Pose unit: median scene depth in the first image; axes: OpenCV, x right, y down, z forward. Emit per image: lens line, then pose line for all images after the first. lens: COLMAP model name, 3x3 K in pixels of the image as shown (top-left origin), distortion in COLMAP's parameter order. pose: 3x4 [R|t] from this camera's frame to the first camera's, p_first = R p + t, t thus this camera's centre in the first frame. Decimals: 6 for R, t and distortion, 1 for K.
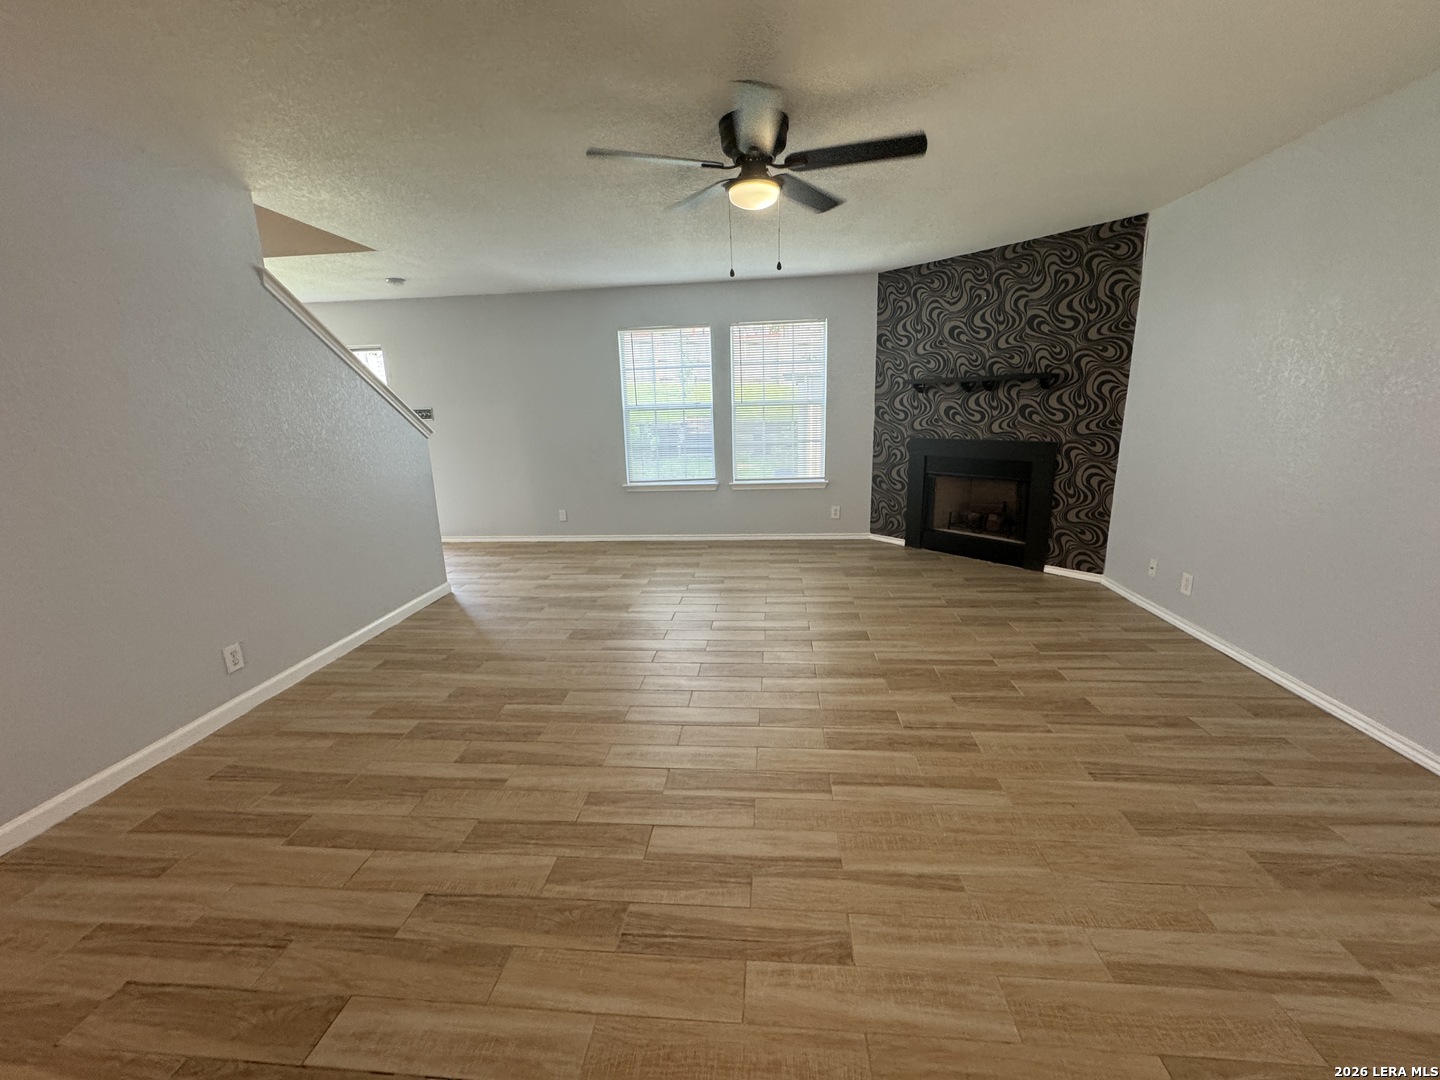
lens RADIAL K [[574.7, 0, 721.9], [0, 574.7, 539.8], [0, 0, 1]] dist [-0.002206, 0.001010]
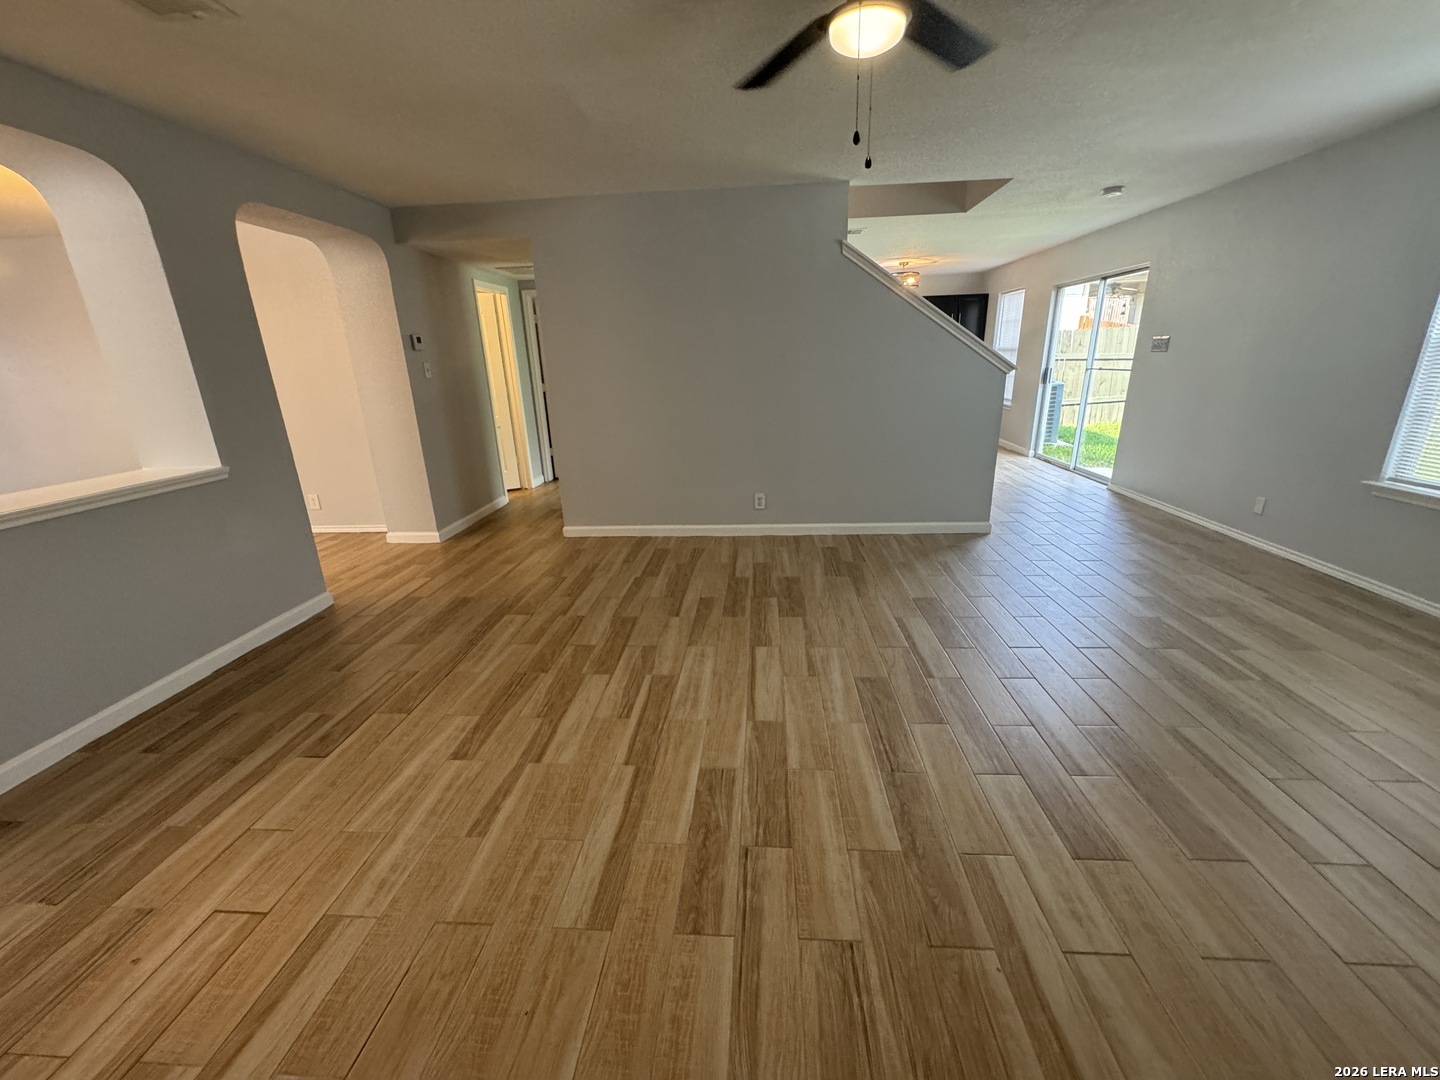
lens RADIAL K [[574.7, 0, 721.9], [0, 574.7, 539.8], [0, 0, 1]] dist [-0.002206, 0.001010]
pose [[0.020010, 0.330621, -0.943552, 0.522857], [-0.201779, 0.925656, 0.320071, -0.139711], [0.979227, 0.183984, 0.085234, 0.529450]]
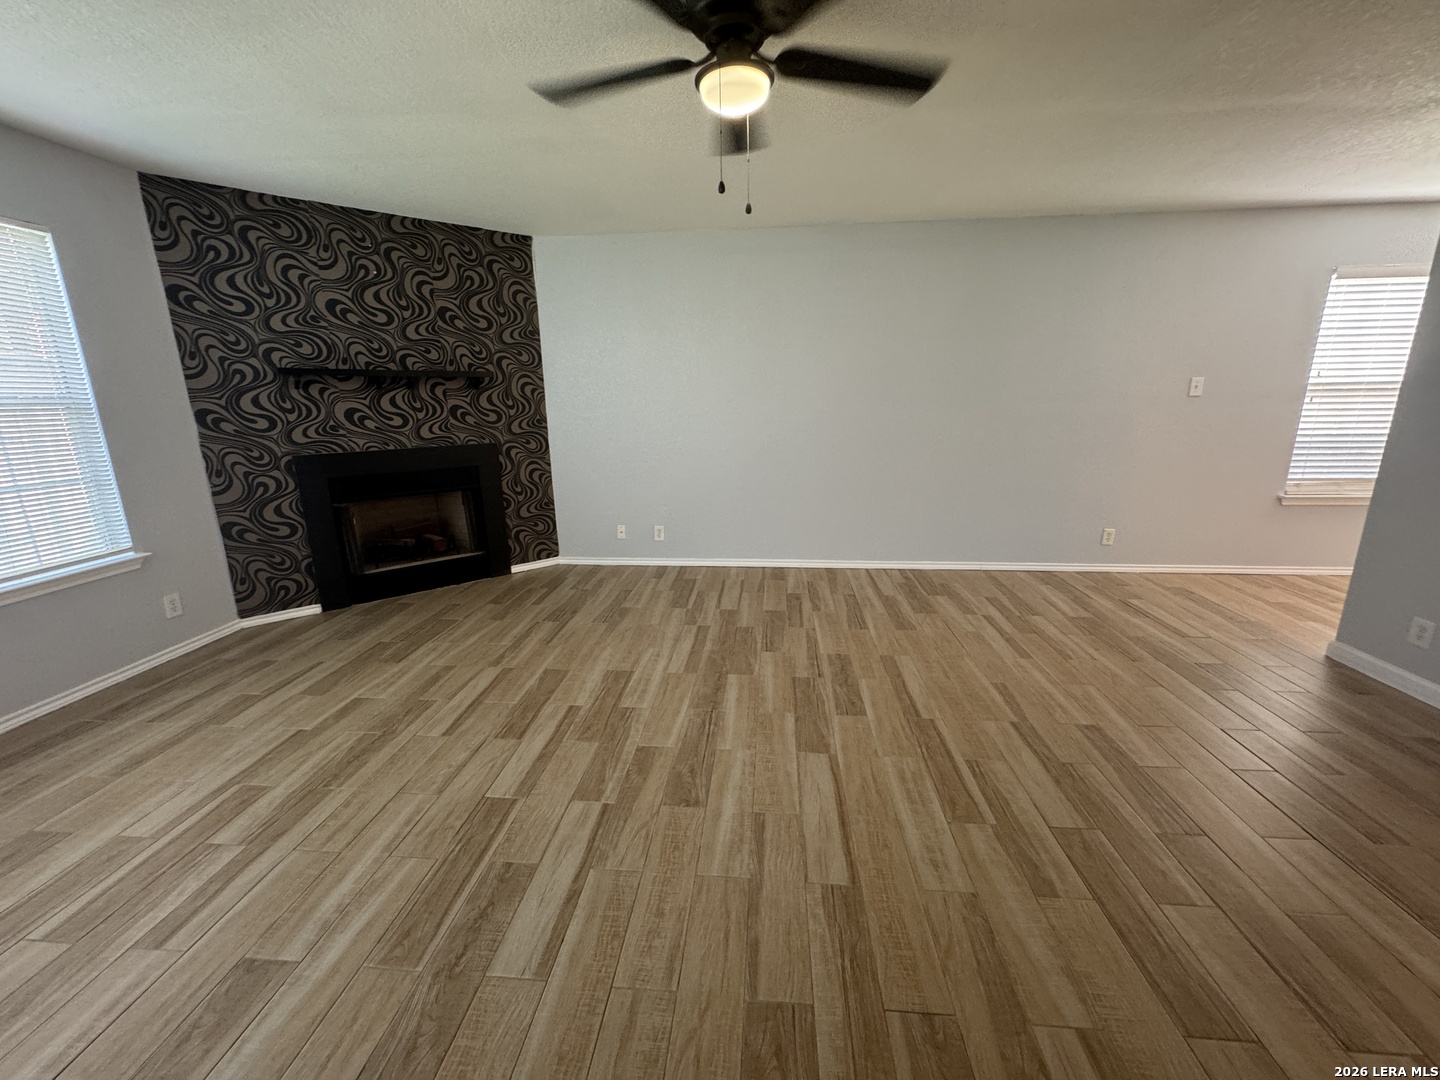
lens RADIAL K [[574.7, 0, 721.9], [0, 574.7, 539.8], [0, 0, 1]] dist [-0.002206, 0.001010]
pose [[-0.000295, -0.213413, 0.976962, -0.457720], [0.246161, 0.946885, 0.206917, -0.132073], [-0.969229, 0.240551, 0.052255, 0.664721]]
